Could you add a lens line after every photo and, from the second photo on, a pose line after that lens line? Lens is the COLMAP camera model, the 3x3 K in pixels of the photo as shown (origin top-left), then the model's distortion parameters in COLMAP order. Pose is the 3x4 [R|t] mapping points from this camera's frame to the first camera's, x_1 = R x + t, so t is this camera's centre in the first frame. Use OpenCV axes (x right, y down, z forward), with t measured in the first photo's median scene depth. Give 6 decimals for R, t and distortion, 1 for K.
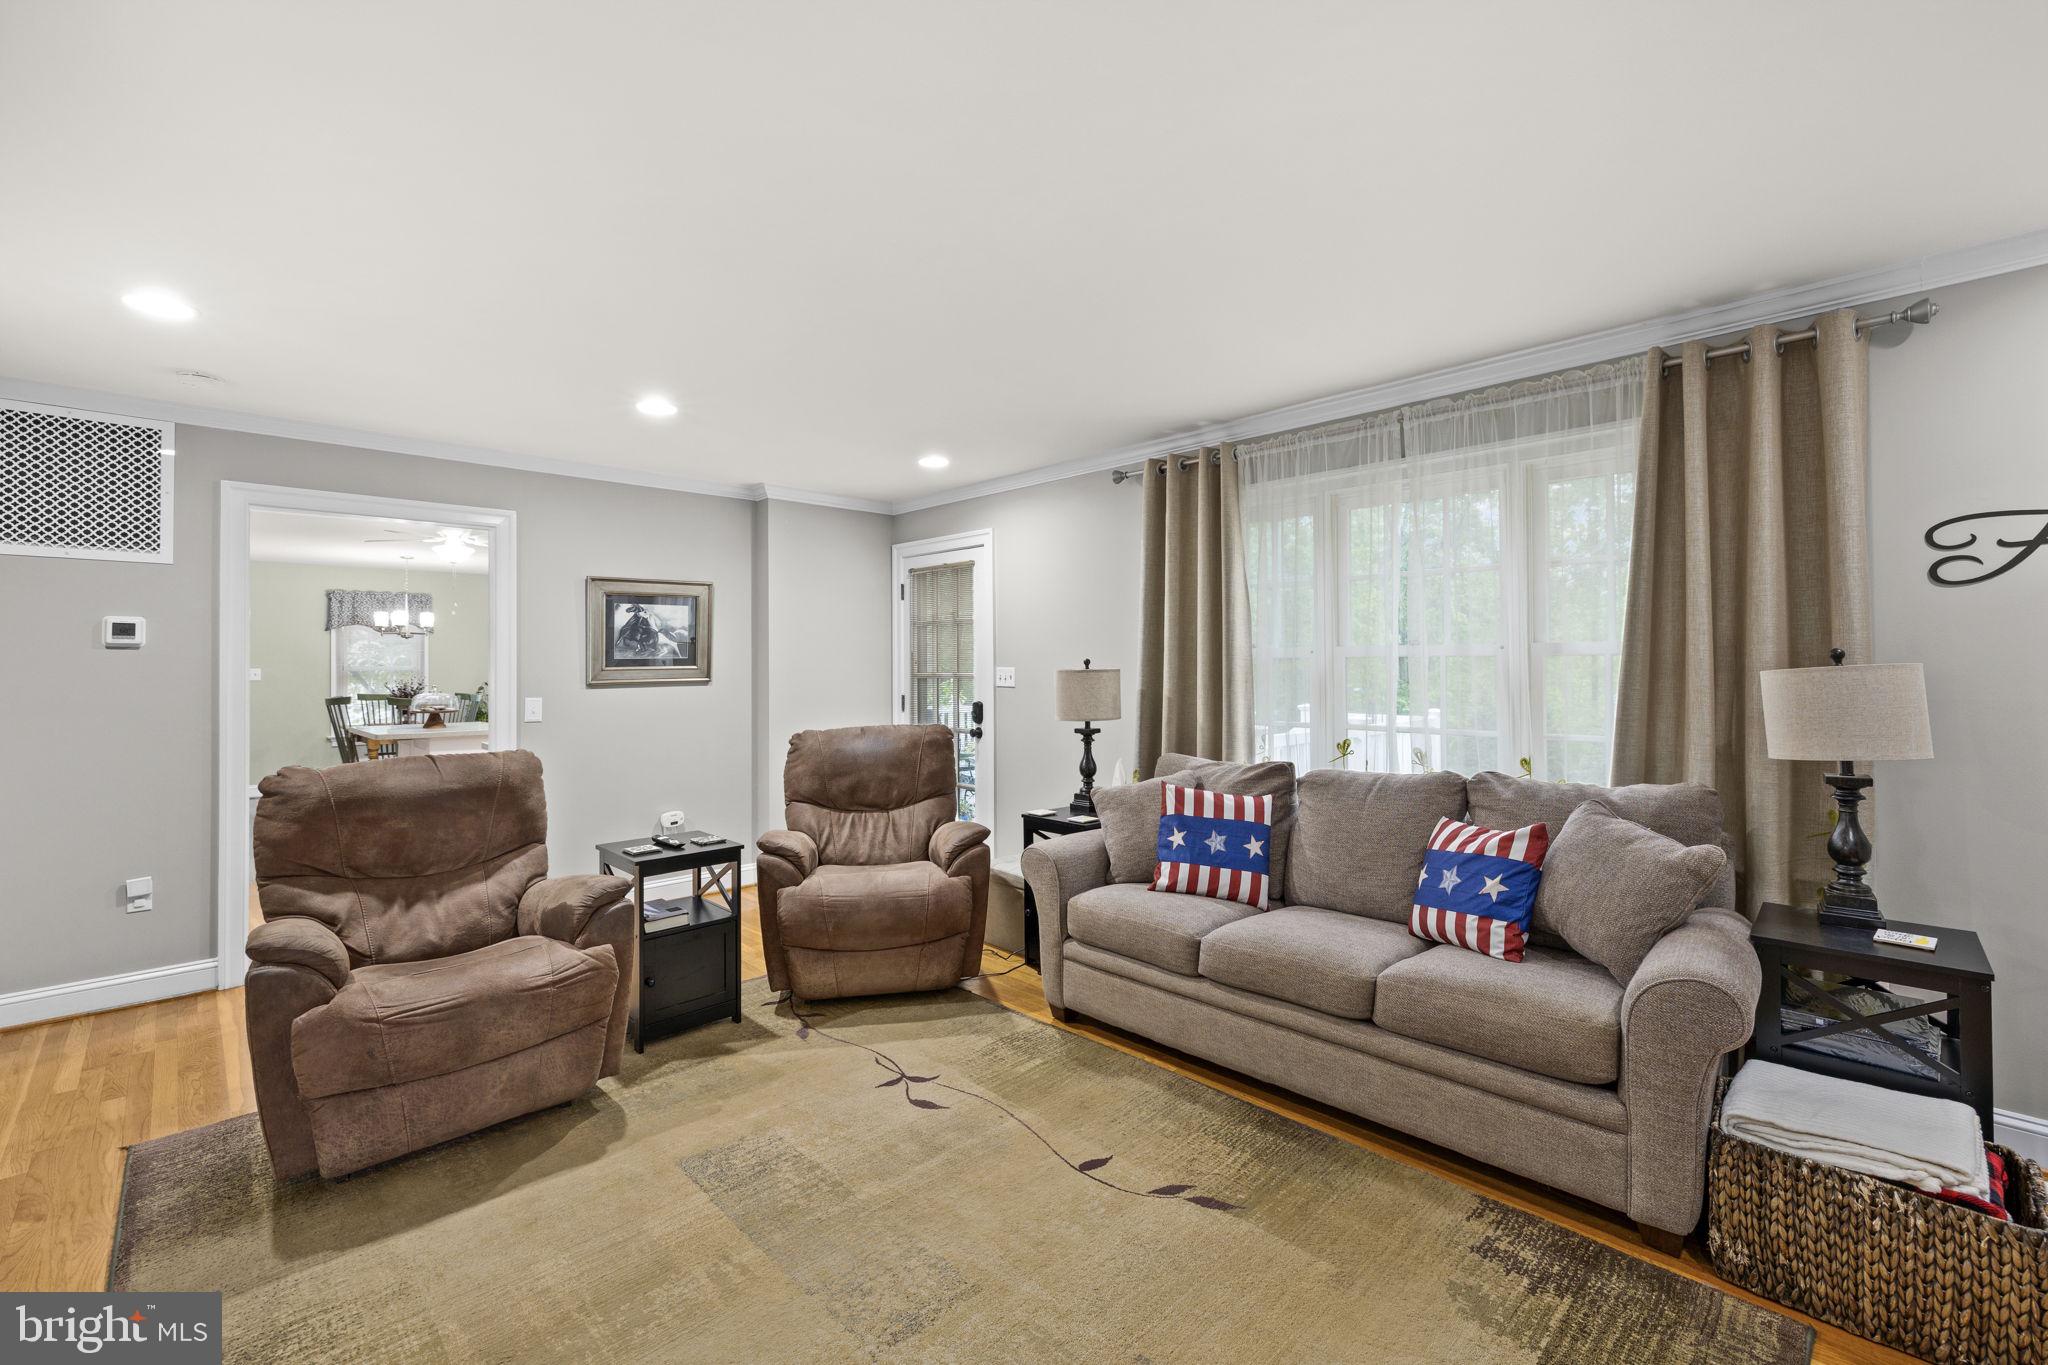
lens RADIAL K [[860.1, 0, 1020.3], [0, 860.1, 664.0], [0, 0, 1]] dist [0.000375, 0.000831]
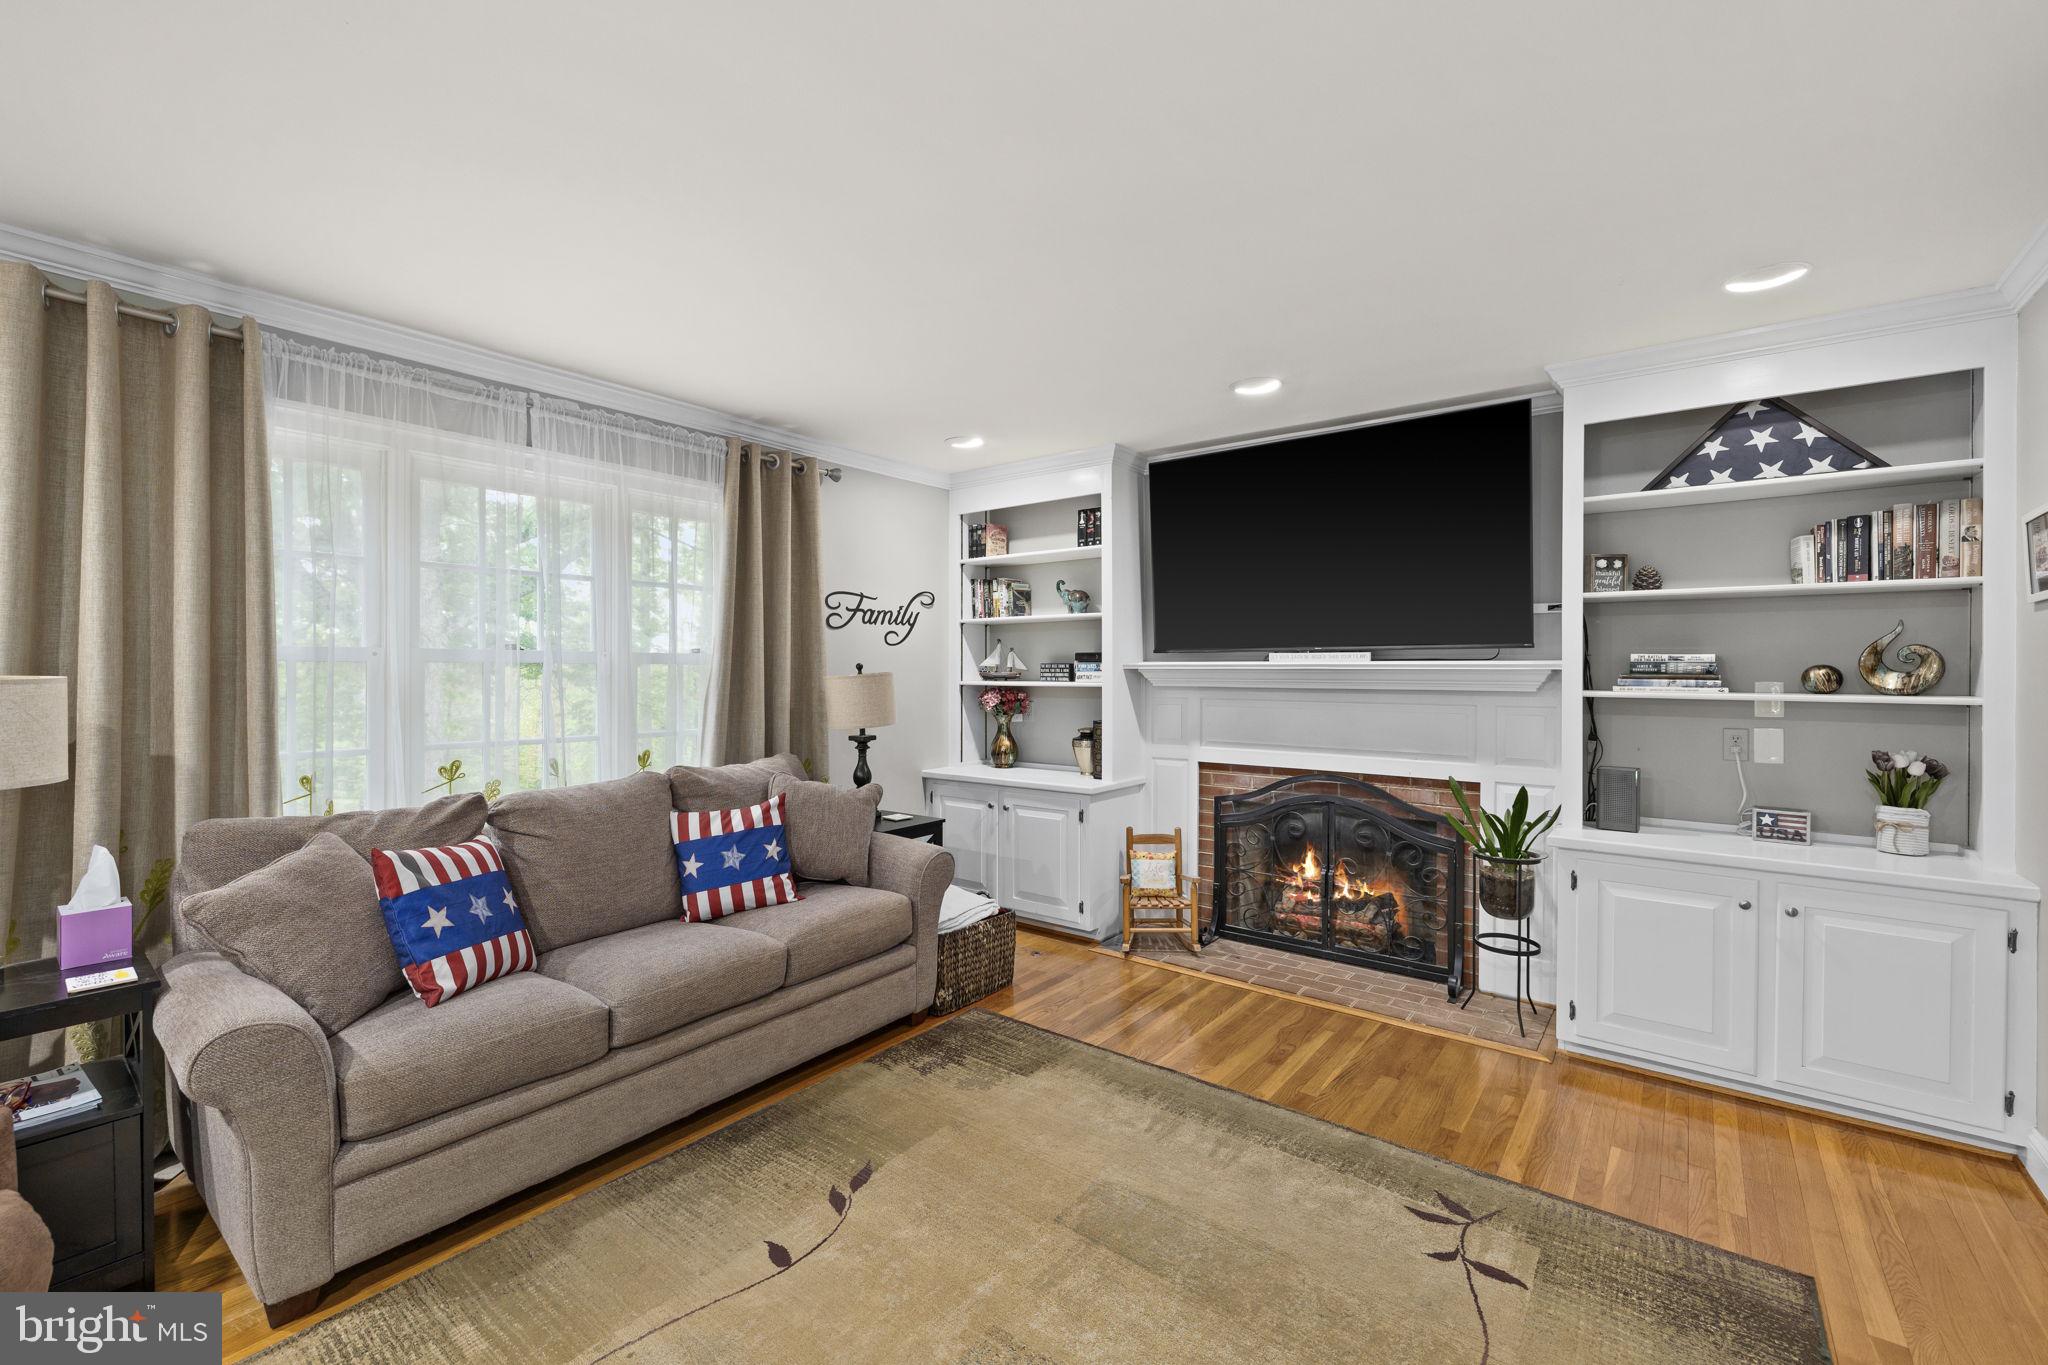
lens RADIAL K [[860.1, 0, 1026.2], [0, 860.1, 669.8], [0, 0, 1]] dist [0.000375, 0.000831]
pose [[-0.139049, -0.000180, 0.990286, -0.638374], [-0.009659, 0.999953, -0.001175, -0.004469], [-0.990238, -0.009729, -0.139044, 0.701813]]
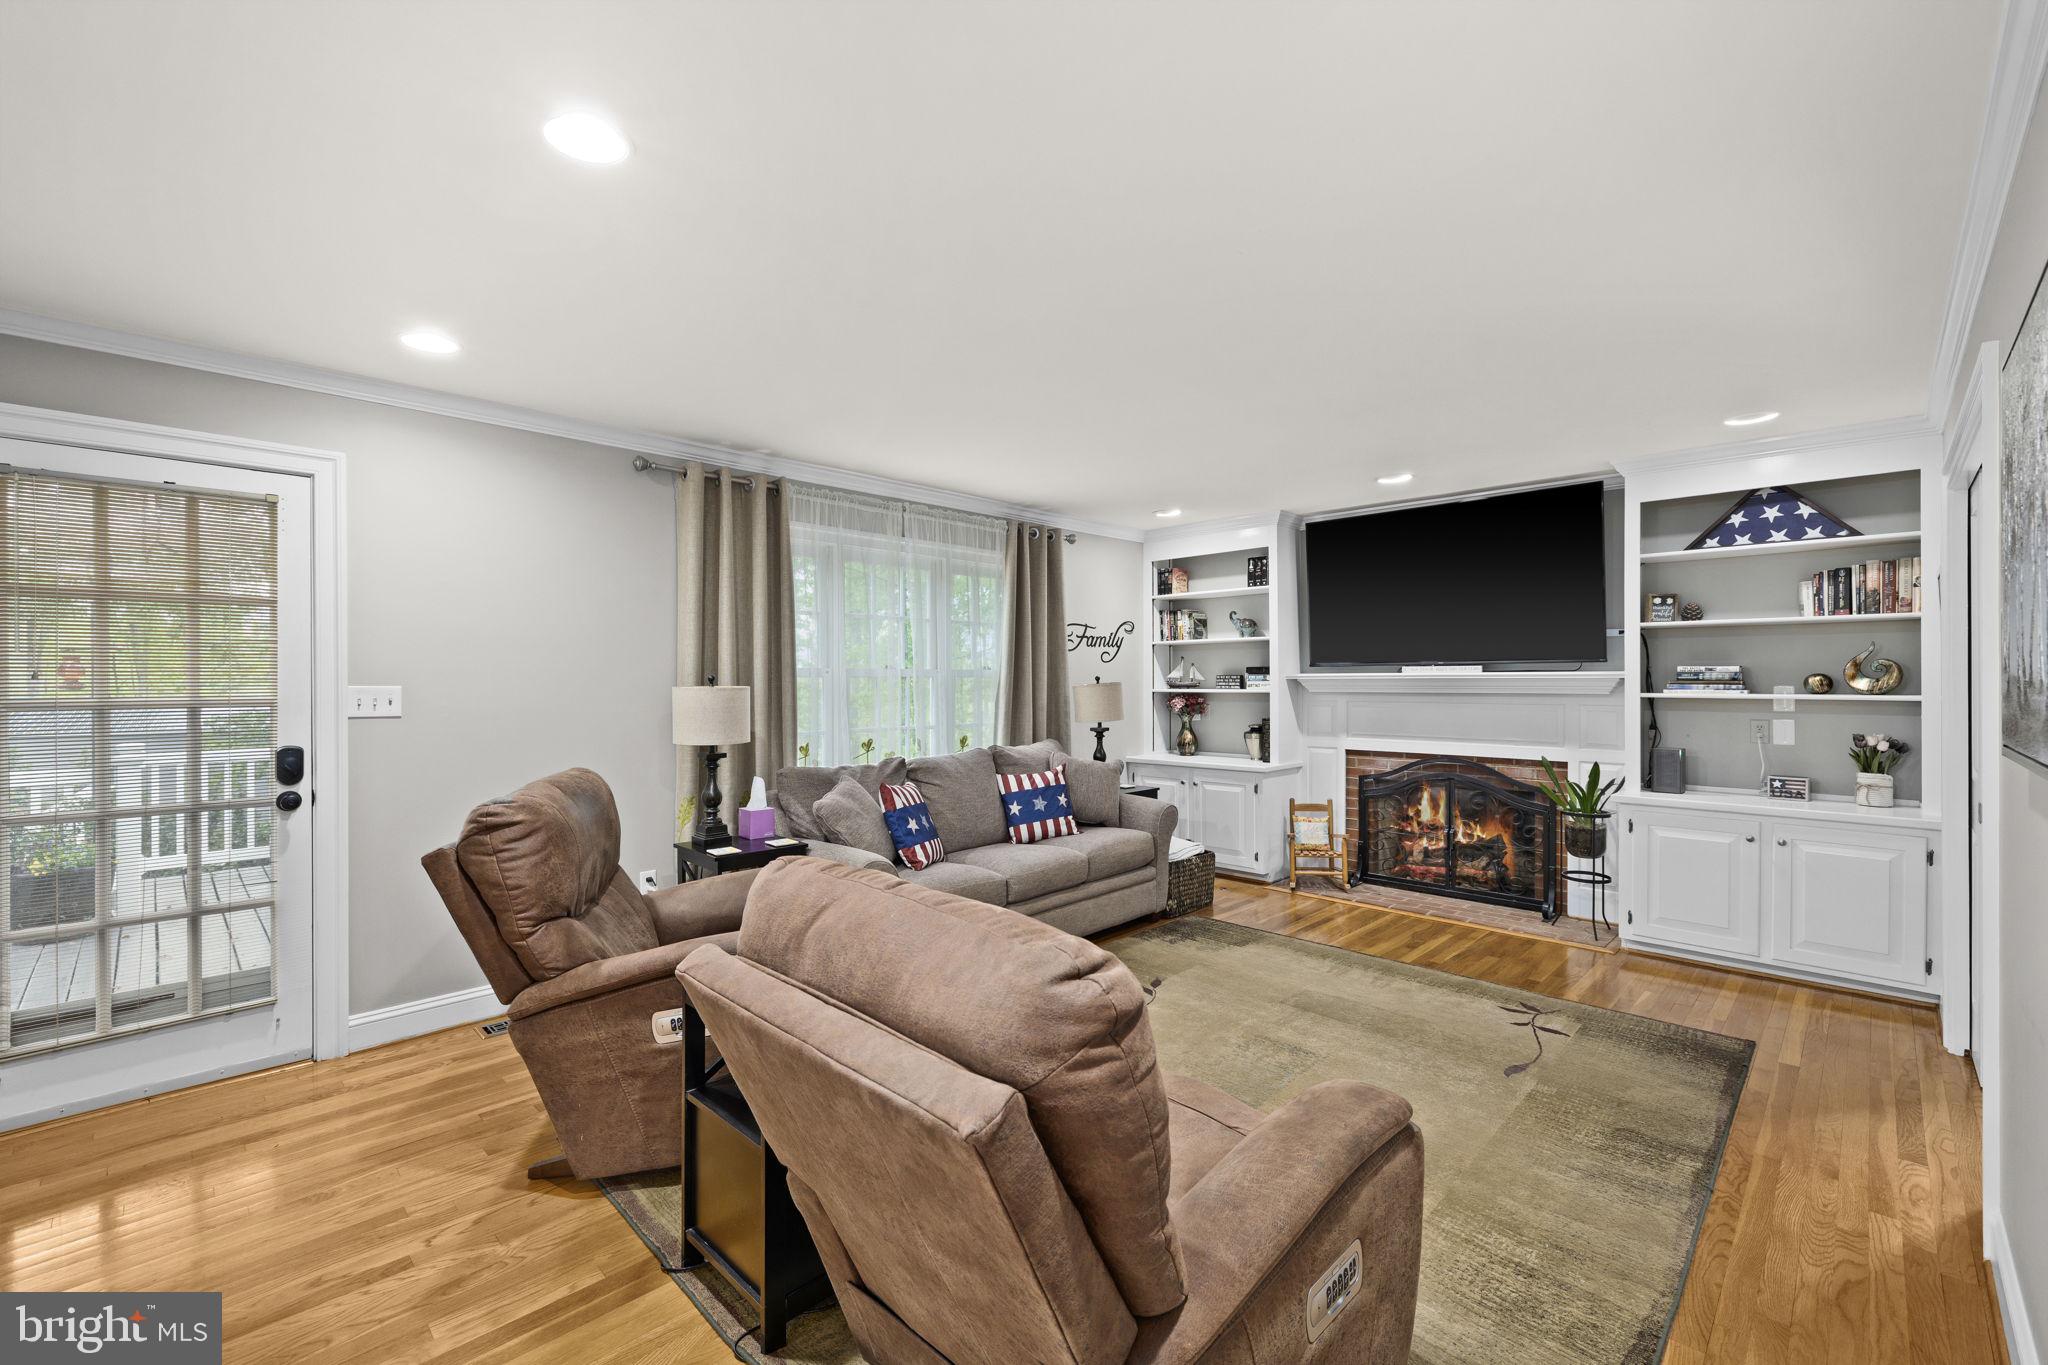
lens RADIAL K [[860.1, 0, 1025.0], [0, 860.1, 684.0], [0, 0, 1]] dist [0.000375, 0.000831]
pose [[-0.017131, -0.003474, 0.999847, -1.155757], [-0.004594, 0.999984, 0.003396, -0.001976], [-0.999843, -0.004535, -0.017147, 0.964551]]
